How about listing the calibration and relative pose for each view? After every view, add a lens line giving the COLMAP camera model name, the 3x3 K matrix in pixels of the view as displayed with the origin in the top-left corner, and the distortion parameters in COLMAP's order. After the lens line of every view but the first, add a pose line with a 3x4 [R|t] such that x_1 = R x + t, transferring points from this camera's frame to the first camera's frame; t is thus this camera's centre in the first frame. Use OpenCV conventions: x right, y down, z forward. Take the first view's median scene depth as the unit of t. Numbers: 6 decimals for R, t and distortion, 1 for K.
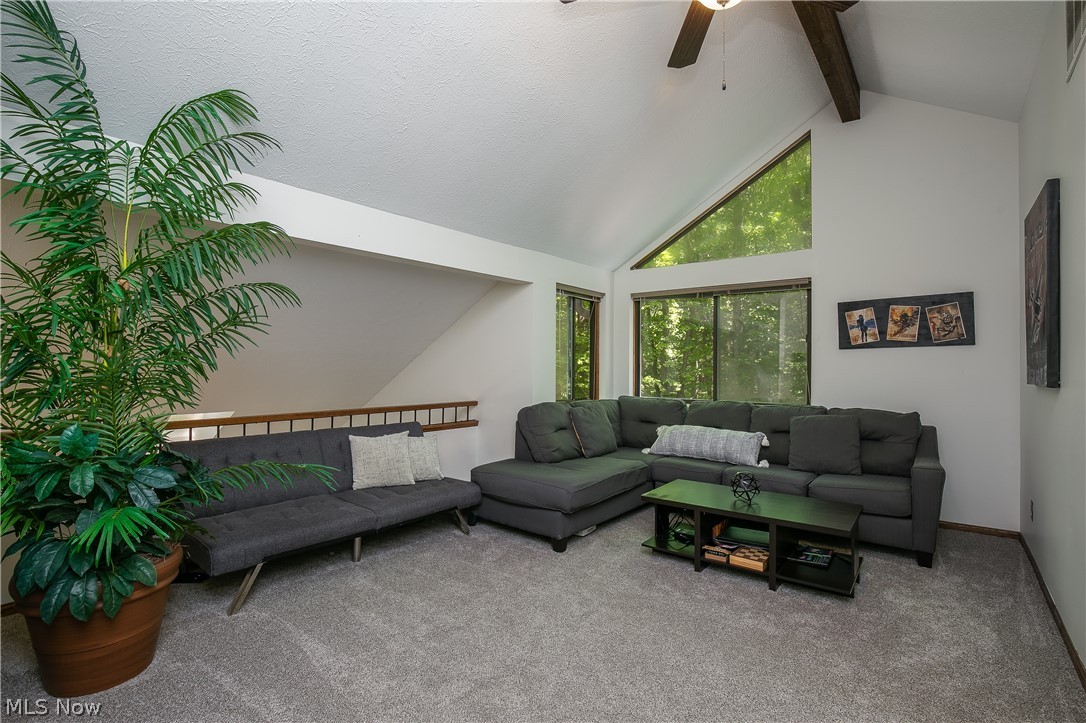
lens RADIAL K [[500.2, 0, 543.0], [0, 500.2, 361.5], [0, 0, 1]] dist [-0.000077, -0.000061]
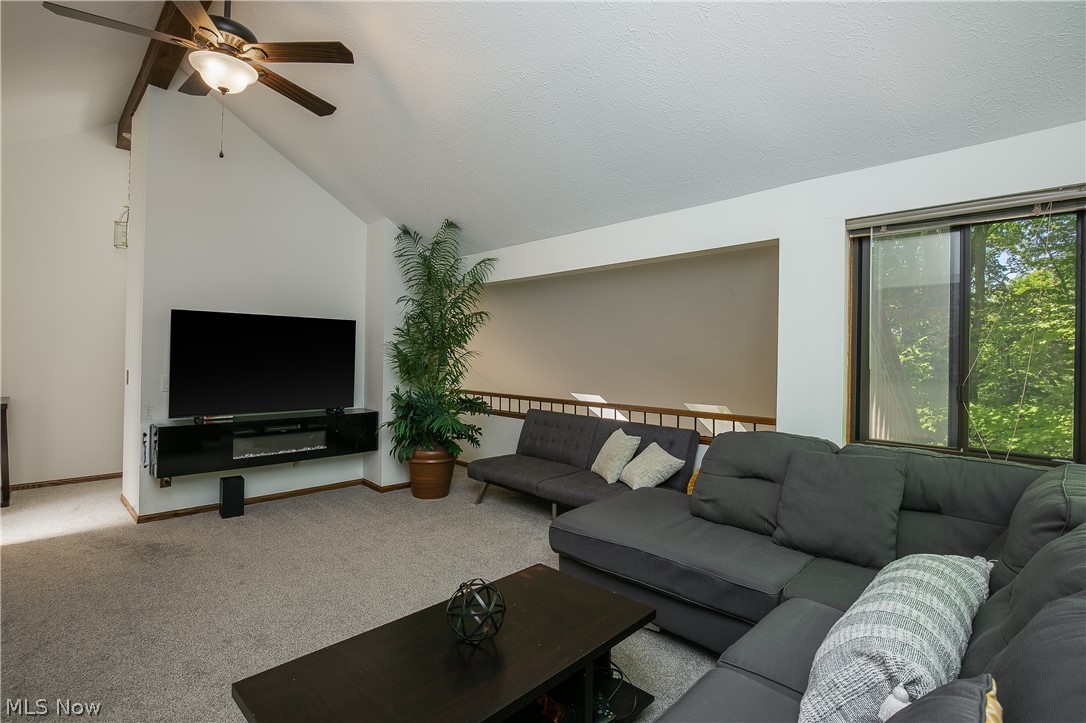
lens RADIAL K [[500.2, 0, 543.0], [0, 500.2, 361.5], [0, 0, 1]] dist [-0.000077, -0.000061]
pose [[-0.061685, -0.000709, -0.998095, 0.731739], [-0.024830, 0.999691, 0.000824, 0.004115], [0.997787, 0.024833, -0.061684, 0.890931]]
